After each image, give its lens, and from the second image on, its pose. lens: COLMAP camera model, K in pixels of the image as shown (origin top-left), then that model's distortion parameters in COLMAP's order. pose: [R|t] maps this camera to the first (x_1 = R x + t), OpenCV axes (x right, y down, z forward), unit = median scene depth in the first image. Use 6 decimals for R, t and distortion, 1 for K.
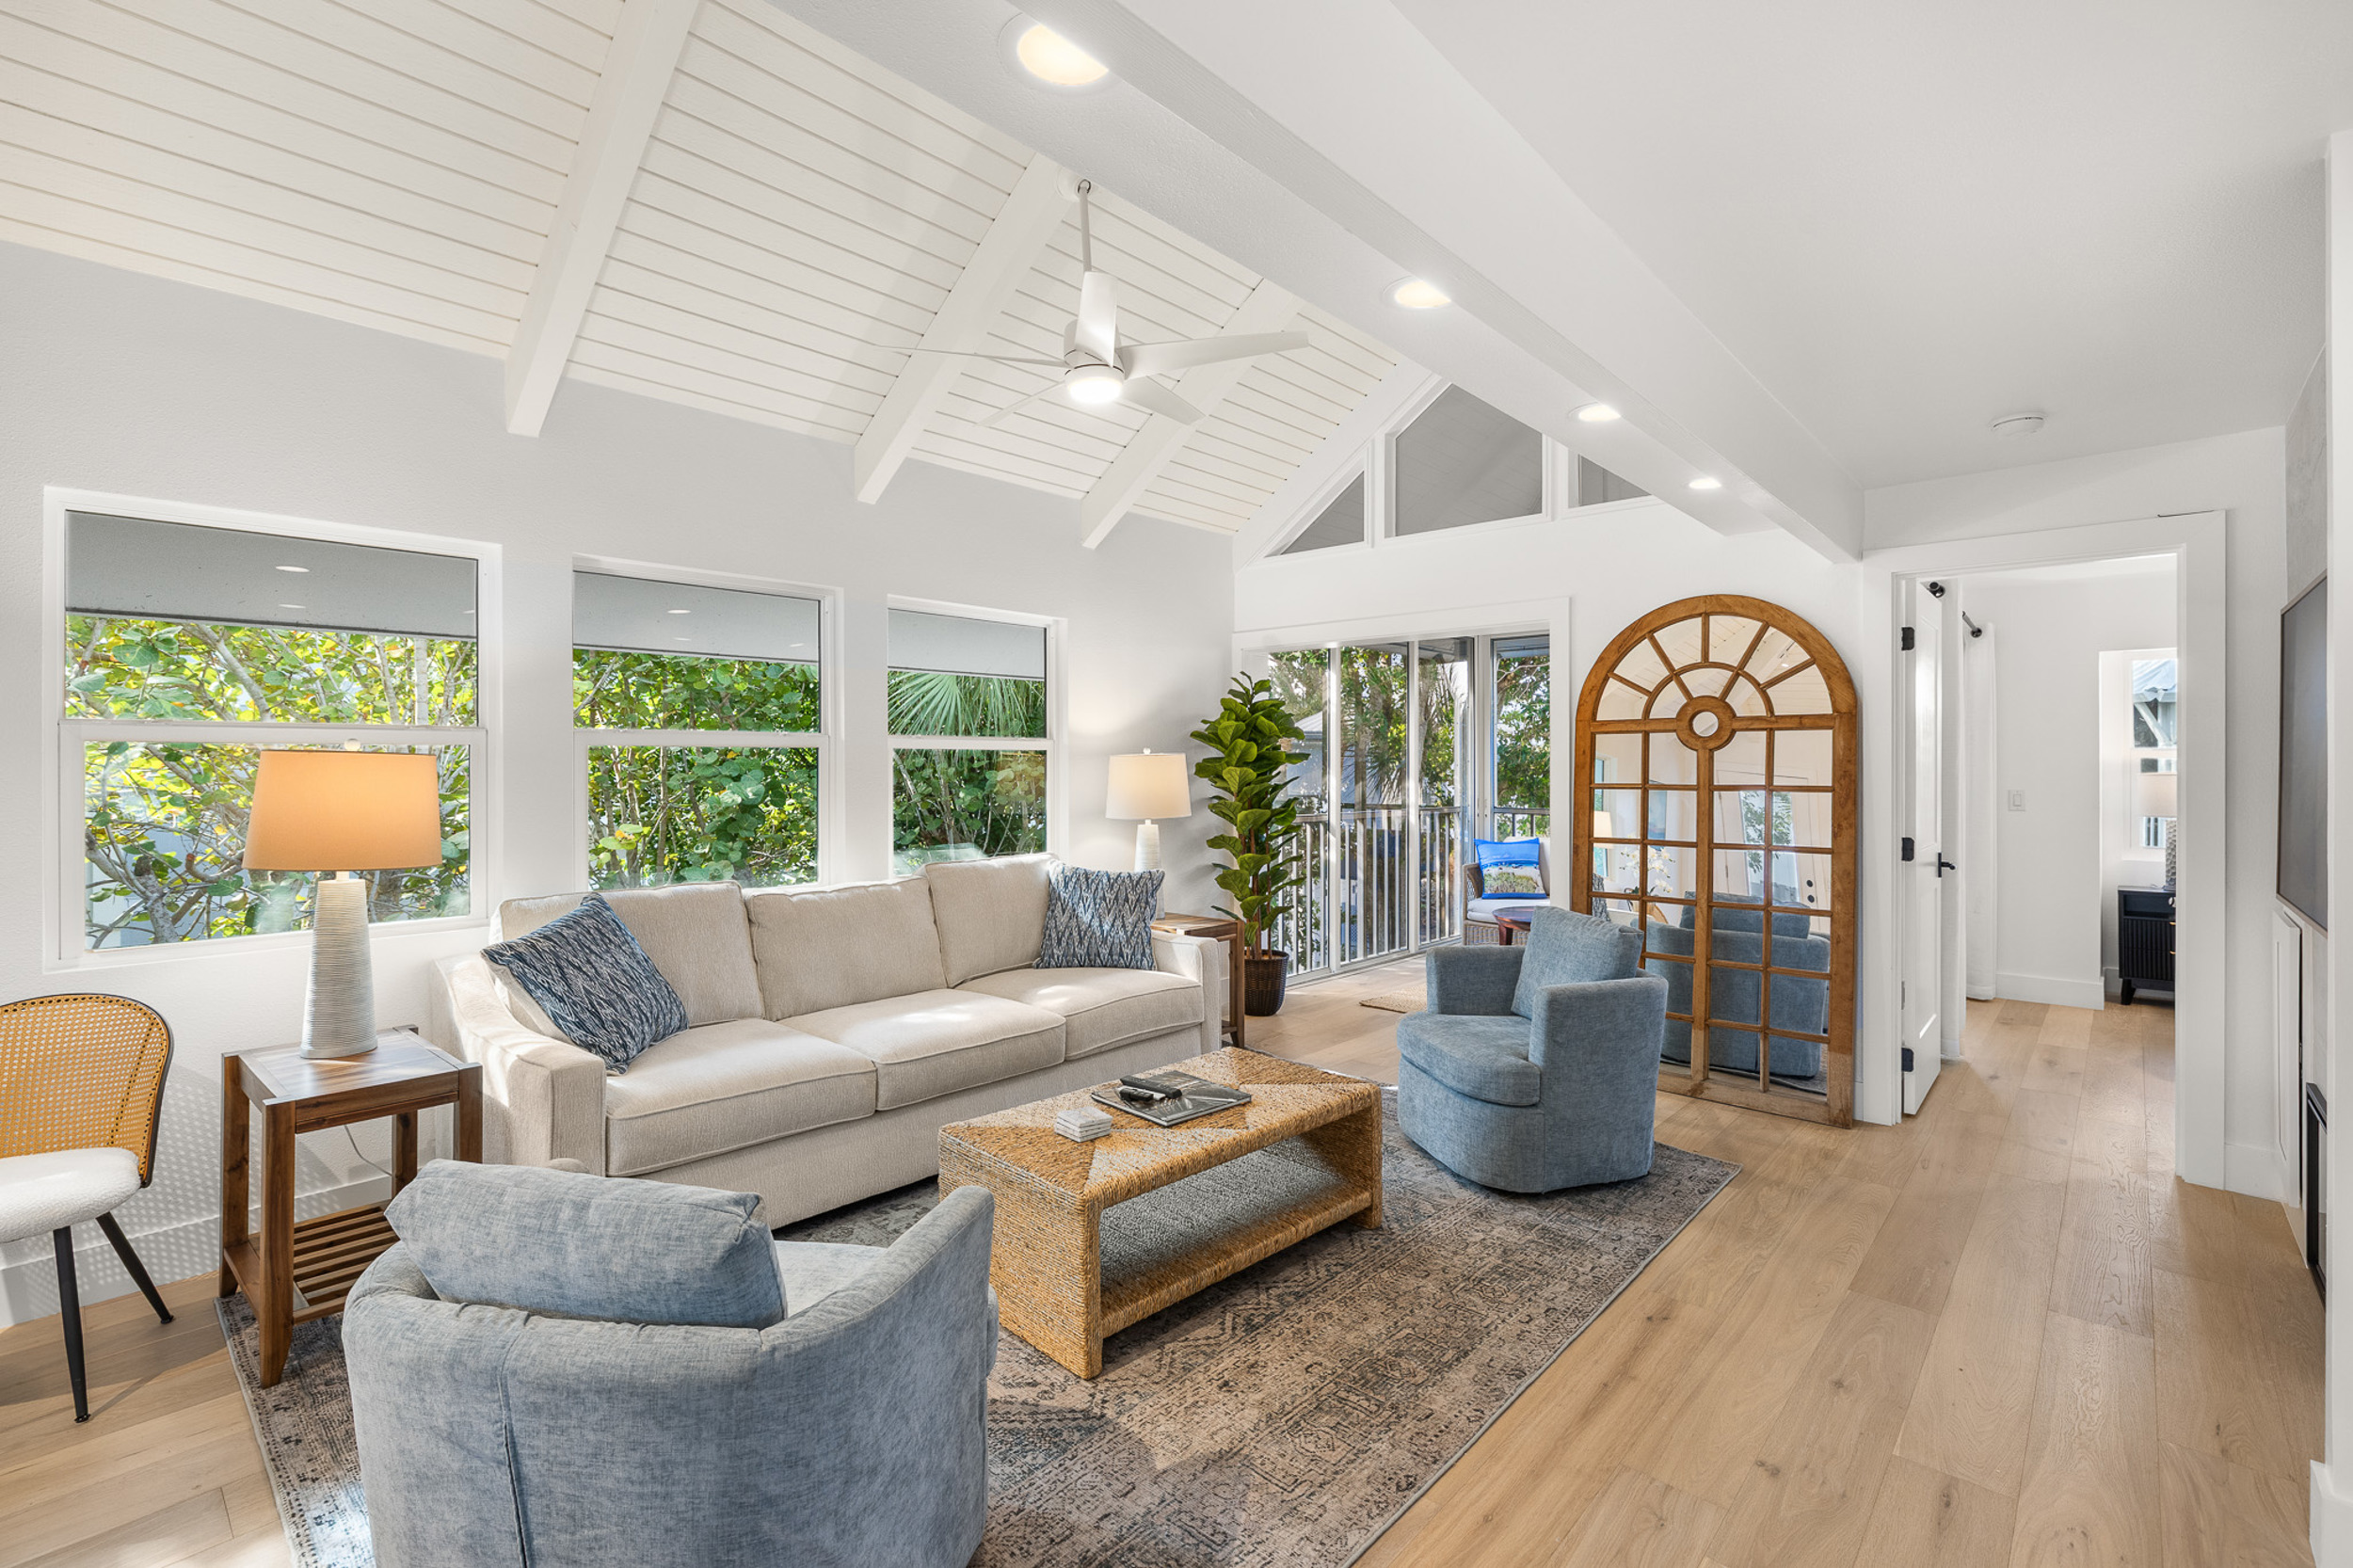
lens RADIAL K [[1042.8, 0, 1175.3], [0, 1042.8, 770.0], [0, 0, 1]] dist [-0.004581, -0.000896]
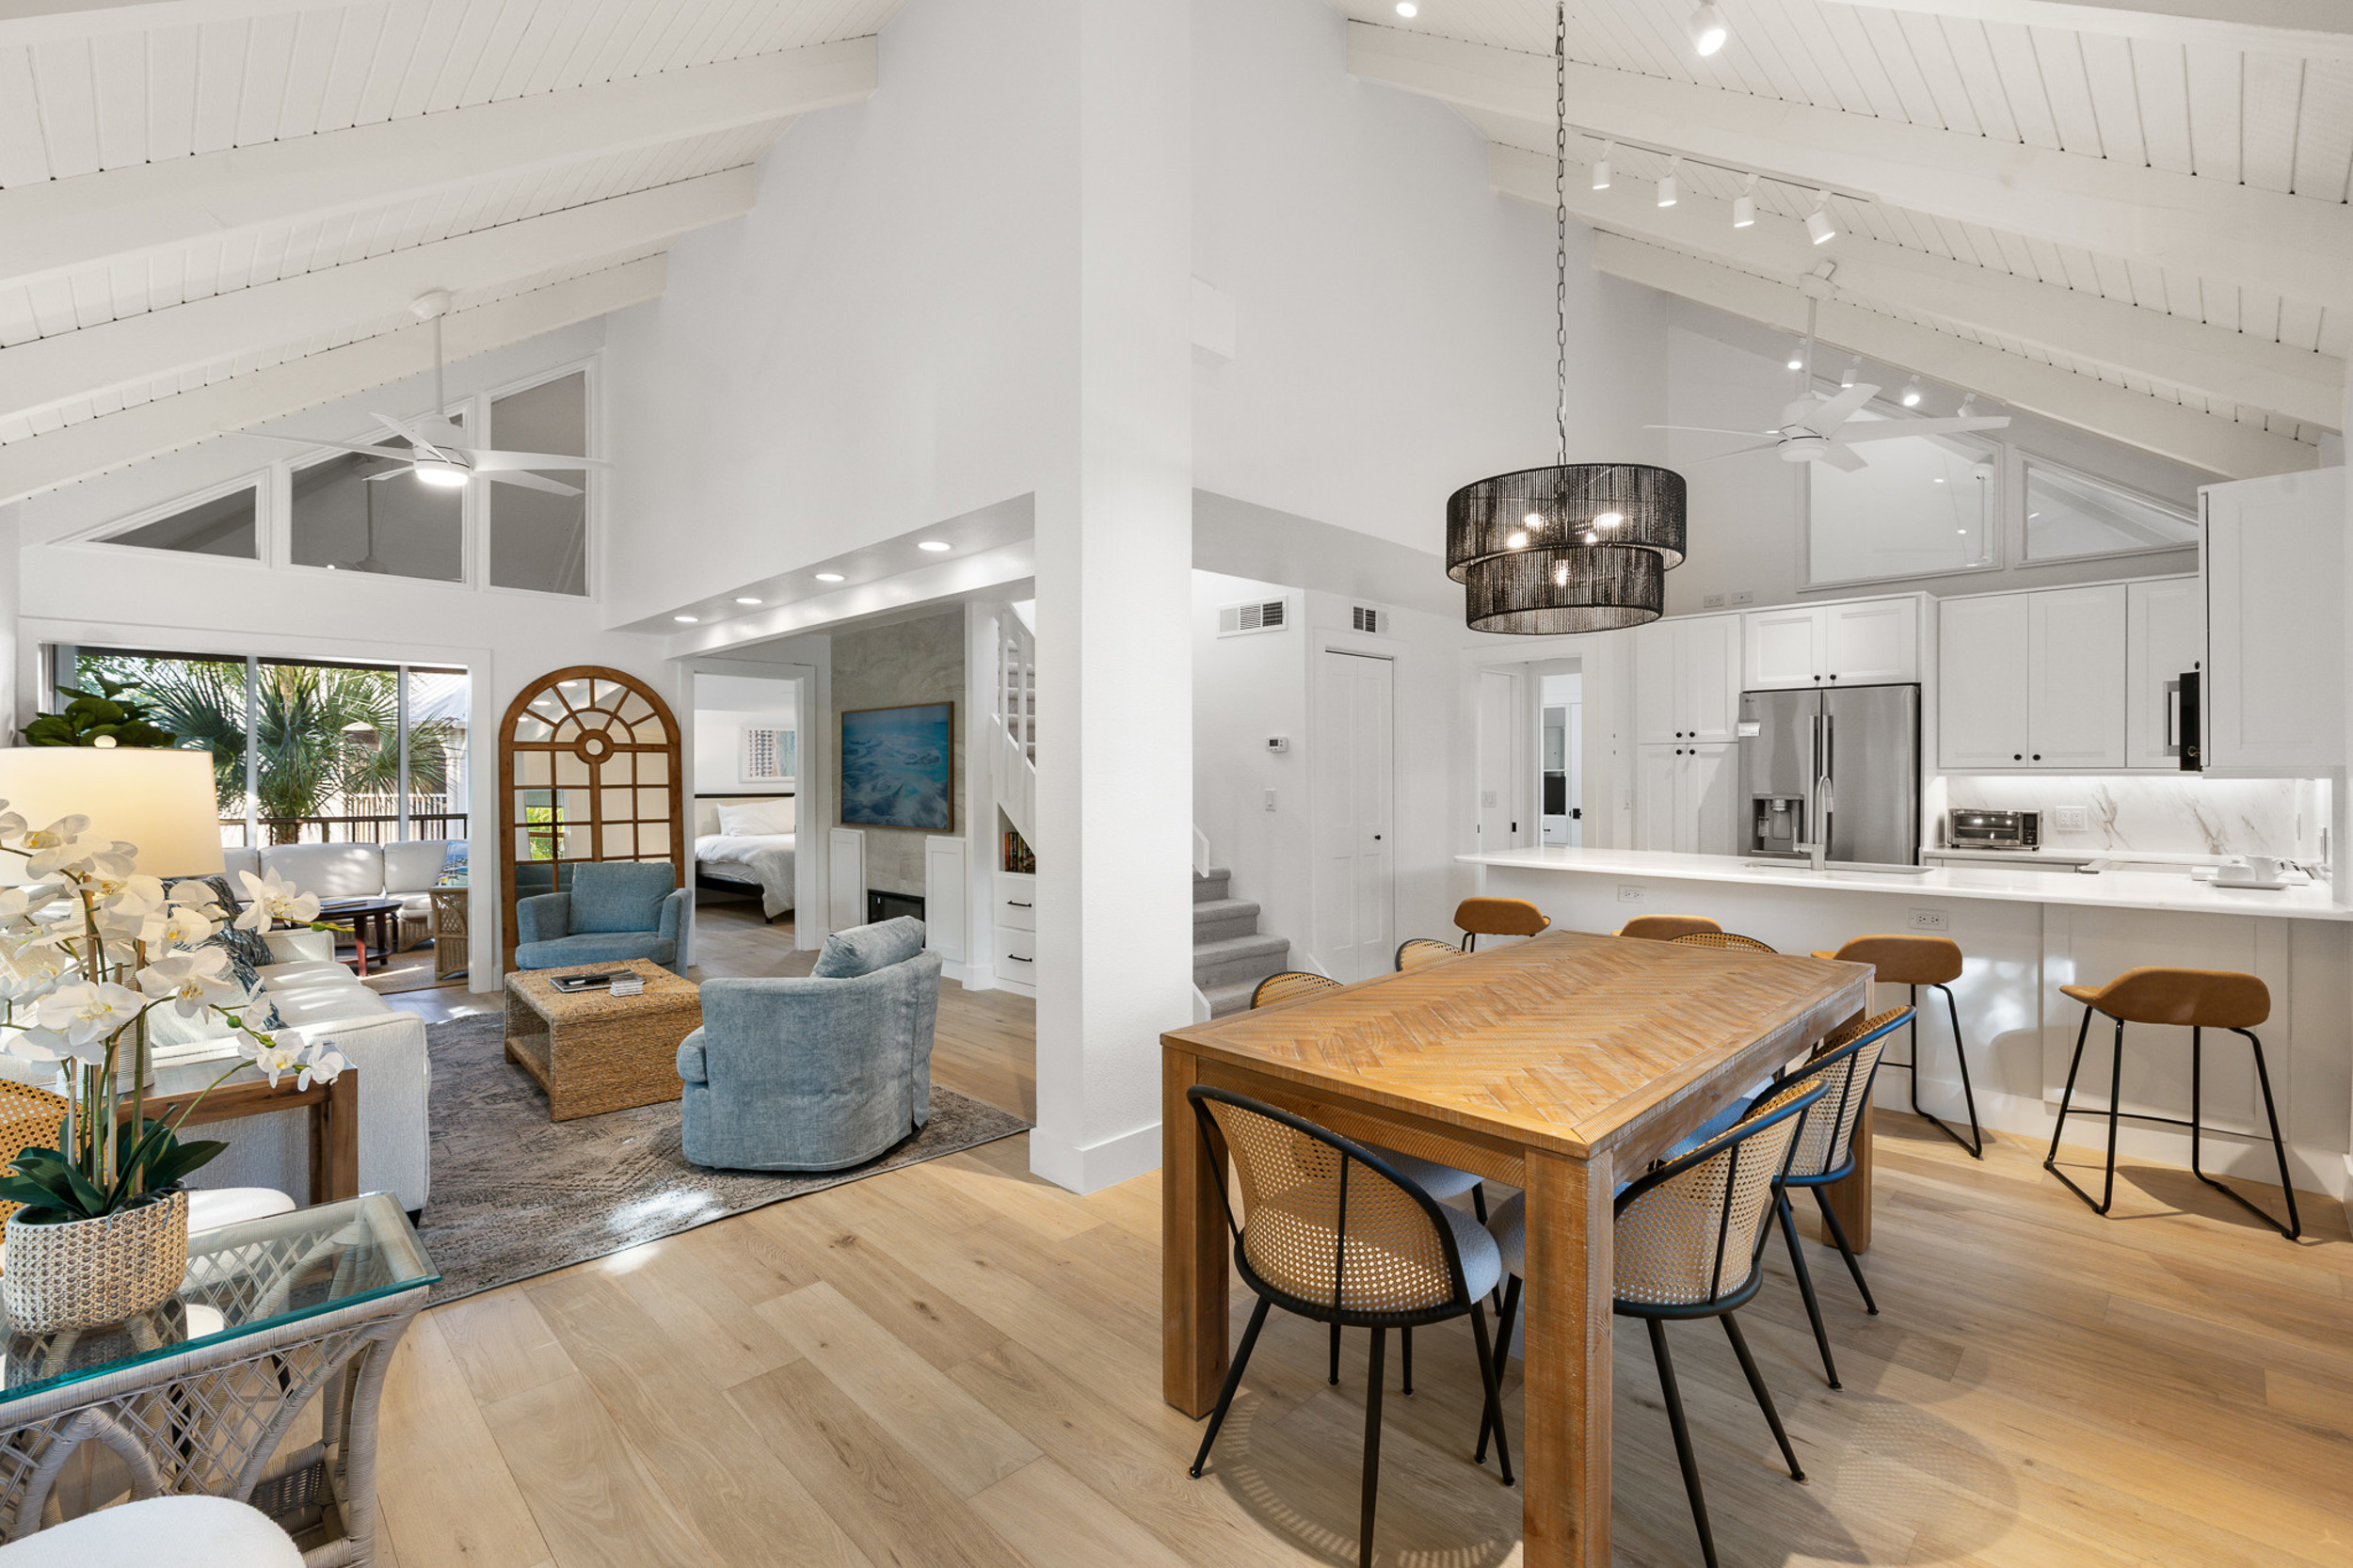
lens RADIAL K [[1042.8, 0, 1165.8], [0, 1042.8, 774.3], [0, 0, 1]] dist [-0.004581, -0.000896]
pose [[0.050308, -0.004984, 0.998721, -1.054683], [0.004106, 0.999980, 0.004784, -0.006555], [-0.998725, 0.003860, 0.050327, 0.051187]]
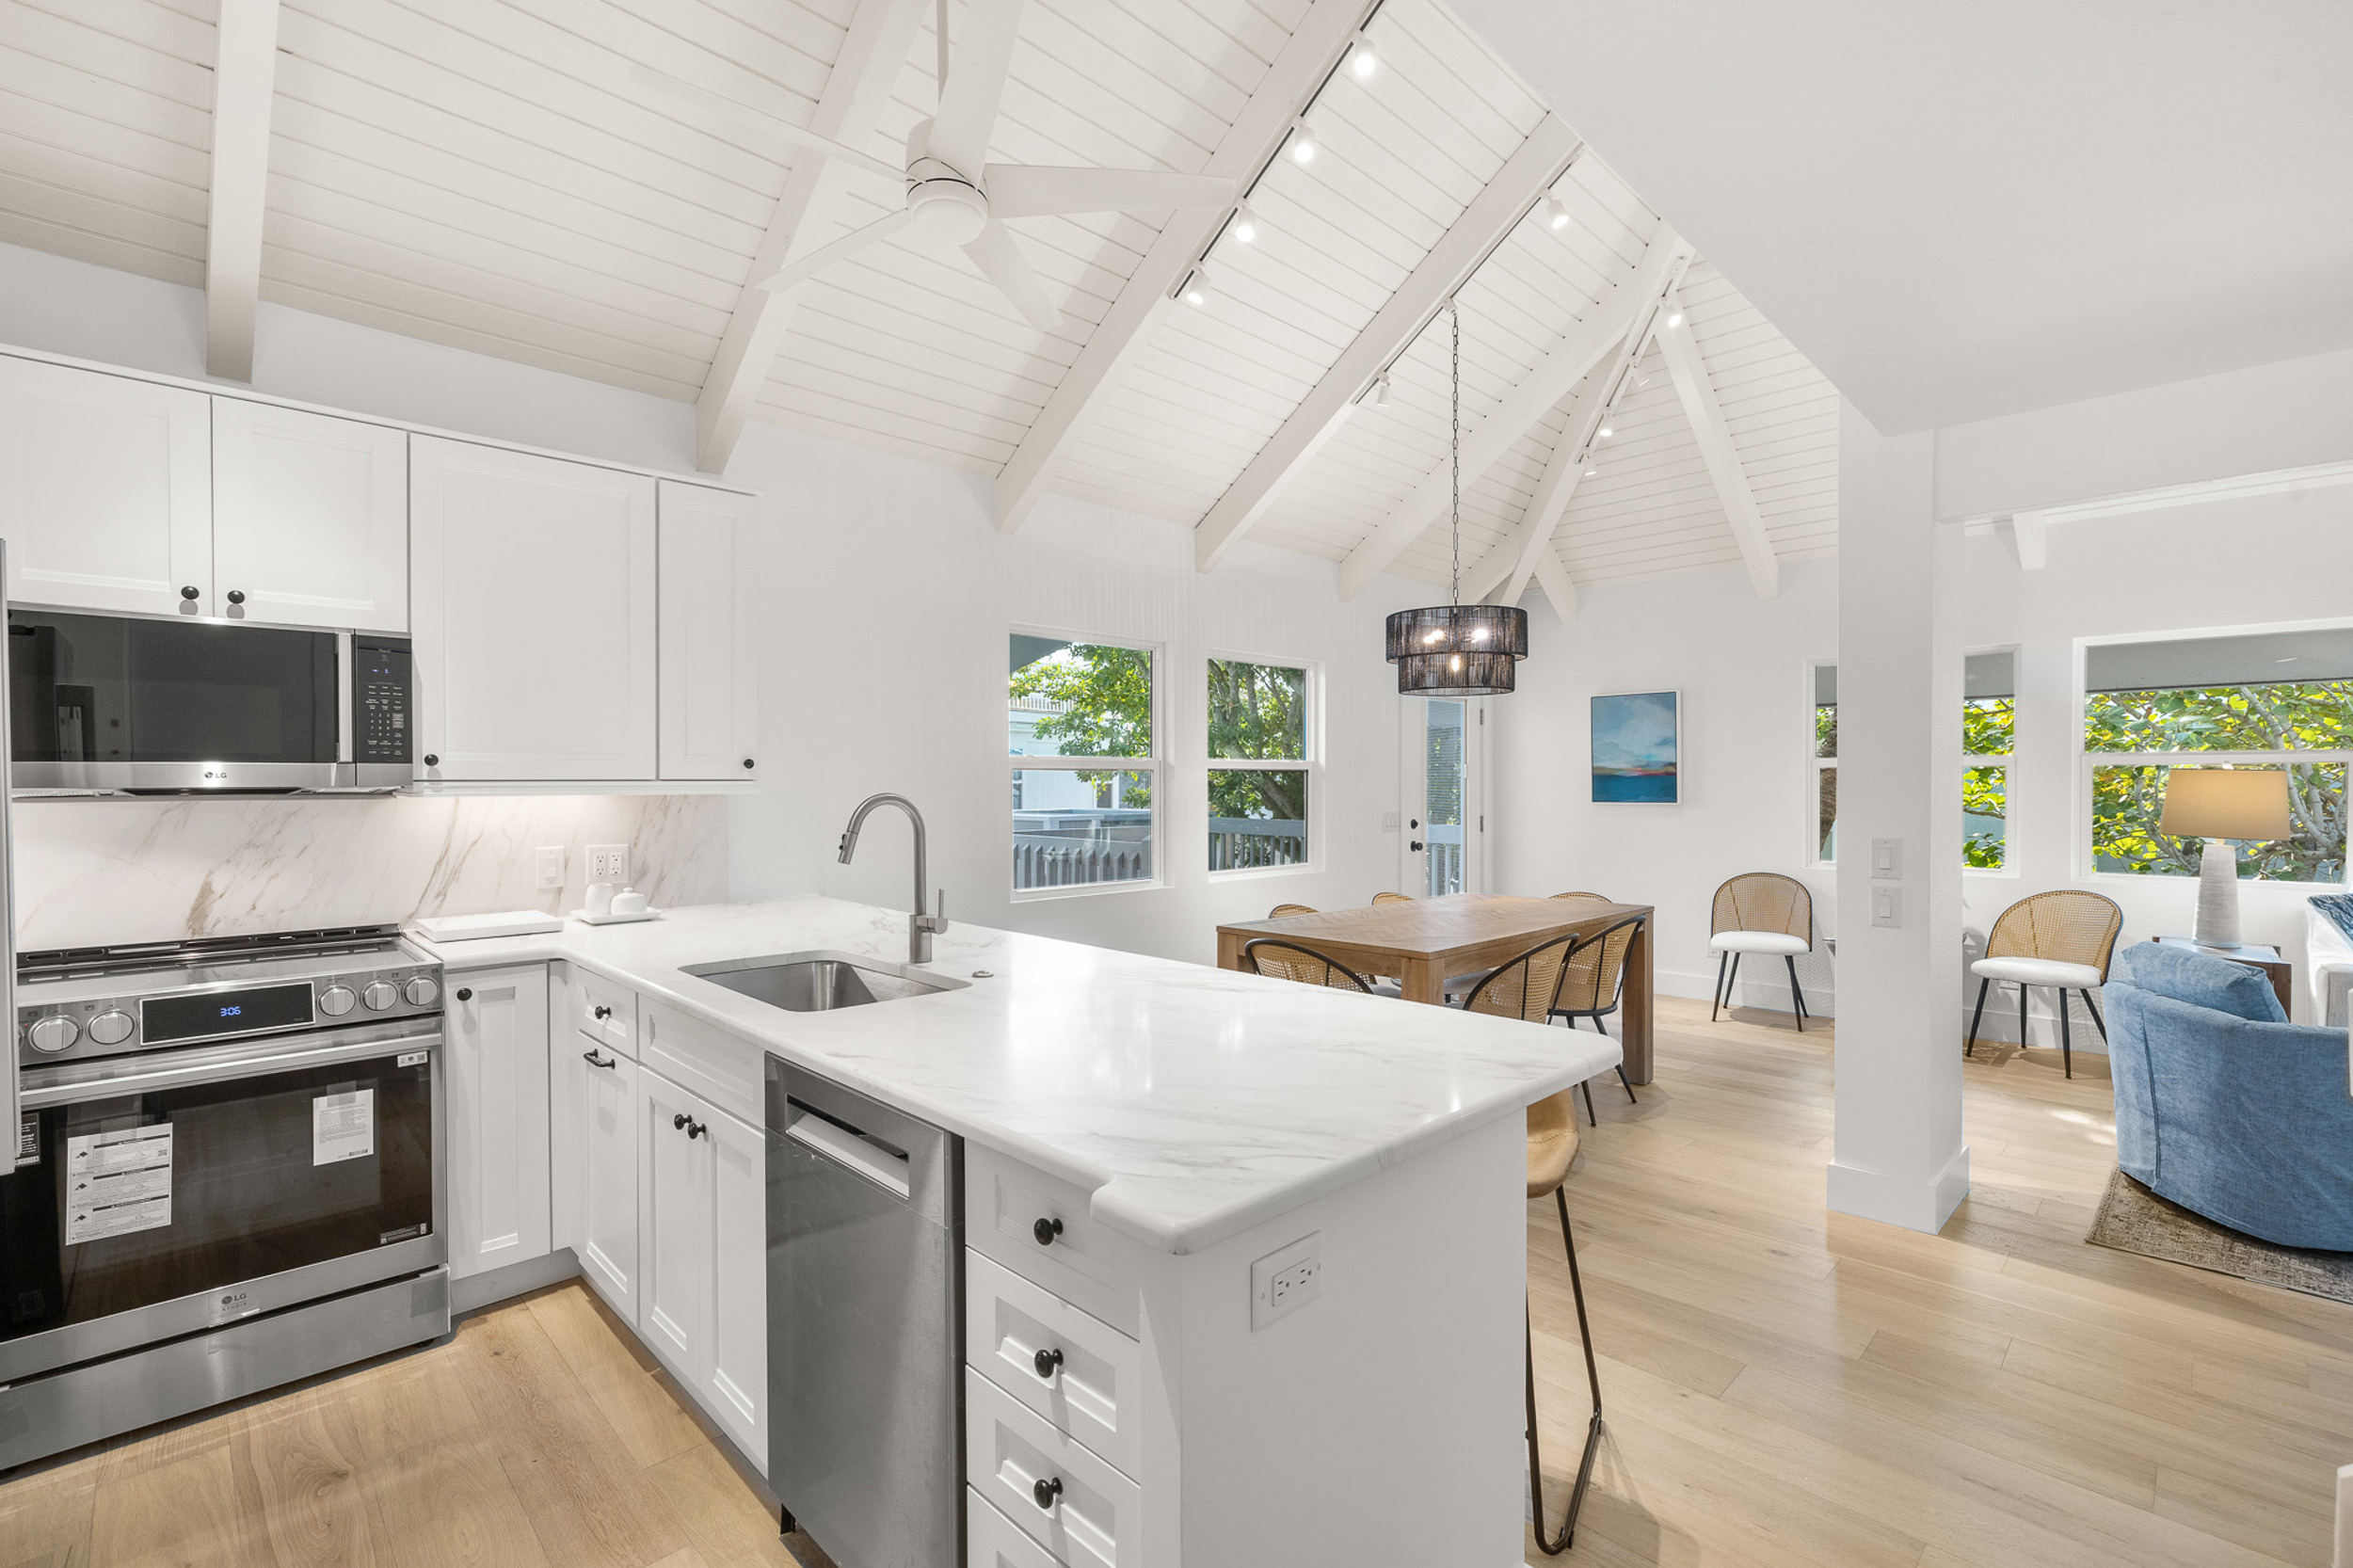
lens RADIAL K [[1042.8, 0, 1177.1], [0, 1042.8, 787.1], [0, 0, 1]] dist [-0.004581, -0.000896]
pose [[-0.052895, 0.003716, -0.998593, 0.596633], [0.002714, 0.999990, 0.003578, -0.000349], [0.998596, -0.002521, -0.052905, -0.371748]]
